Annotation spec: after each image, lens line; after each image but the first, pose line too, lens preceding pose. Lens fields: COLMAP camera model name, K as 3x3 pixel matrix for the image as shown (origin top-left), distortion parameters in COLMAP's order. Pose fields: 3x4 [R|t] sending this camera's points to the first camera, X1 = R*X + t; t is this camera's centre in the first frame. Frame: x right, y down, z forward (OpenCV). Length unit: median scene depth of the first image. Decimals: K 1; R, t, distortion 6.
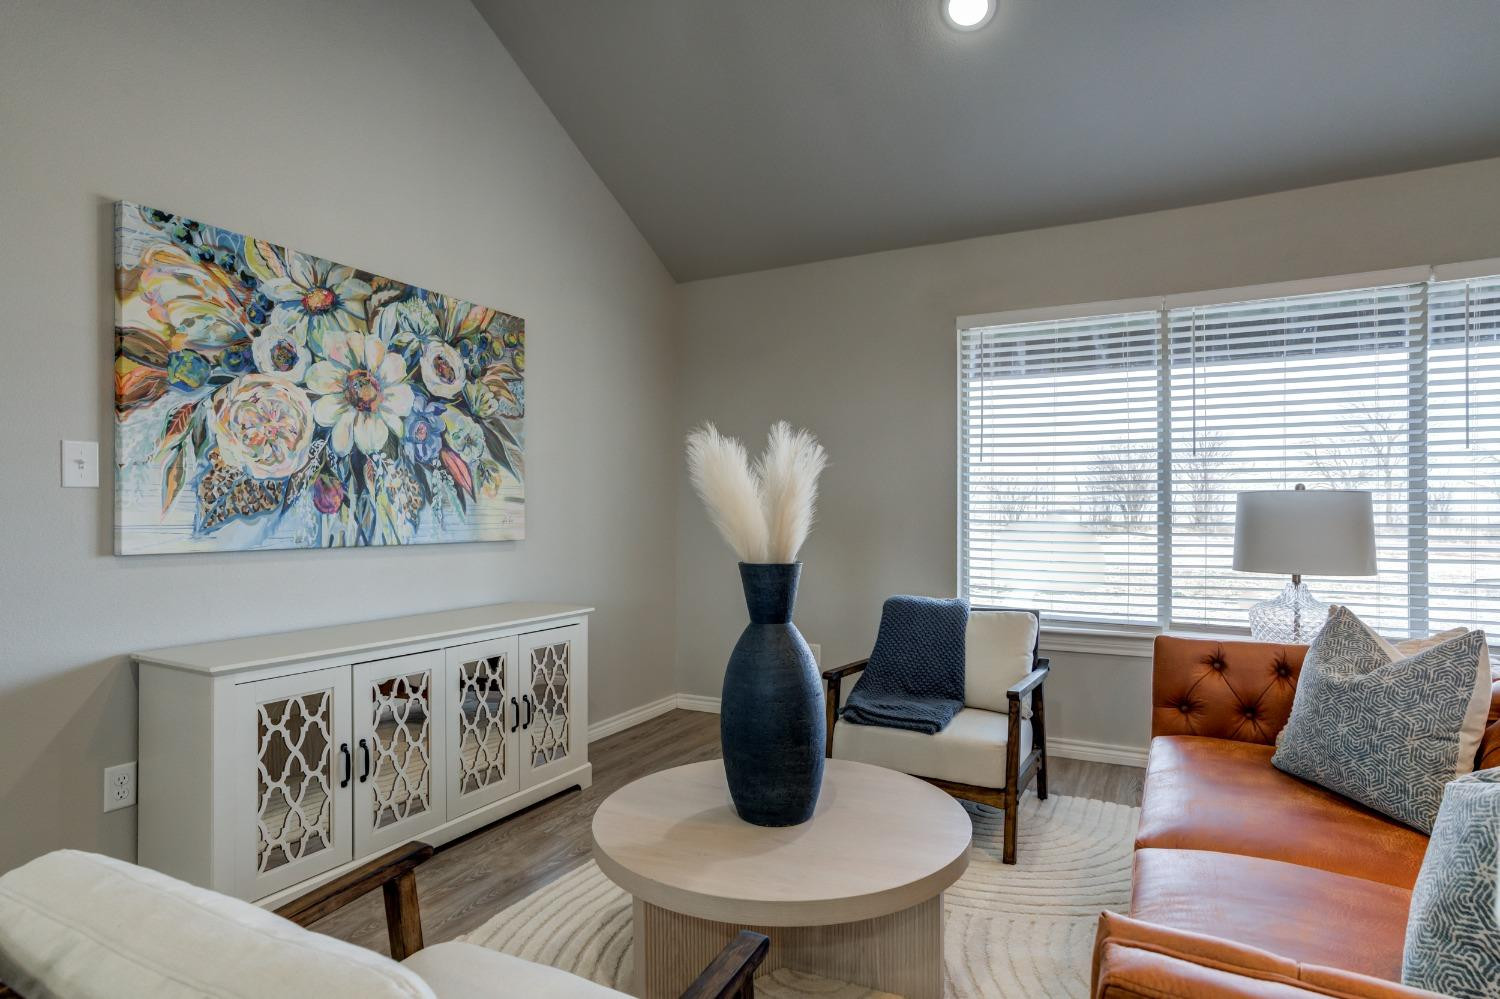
lens RADIAL K [[798.9, 0, 766.8], [0, 798.9, 501.5], [0, 0, 1]] dist [-0.042825, 0.038563]
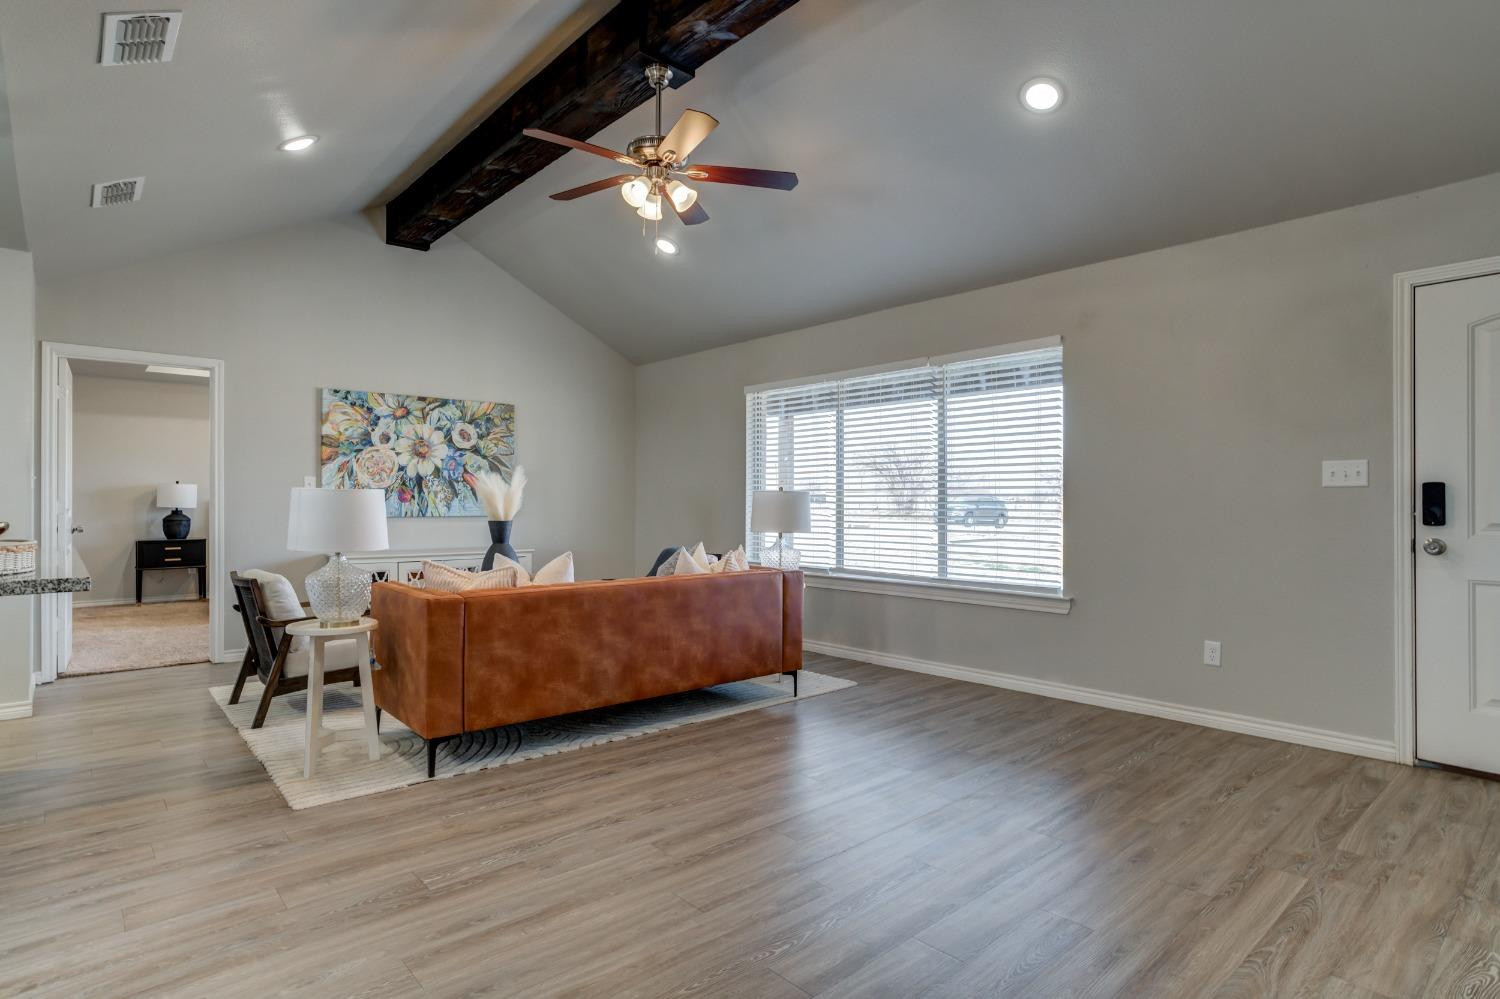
lens RADIAL K [[772.1, 0, 759.2], [0, 772.1, 494.3], [0, 0, 1]] dist [-0.045992, 0.040185]
pose [[0.940402, -0.004473, -0.340036, 1.116875], [0.005129, 0.999986, 0.001030, -0.005551], [0.340026, -0.002712, 0.940412, -0.725643]]
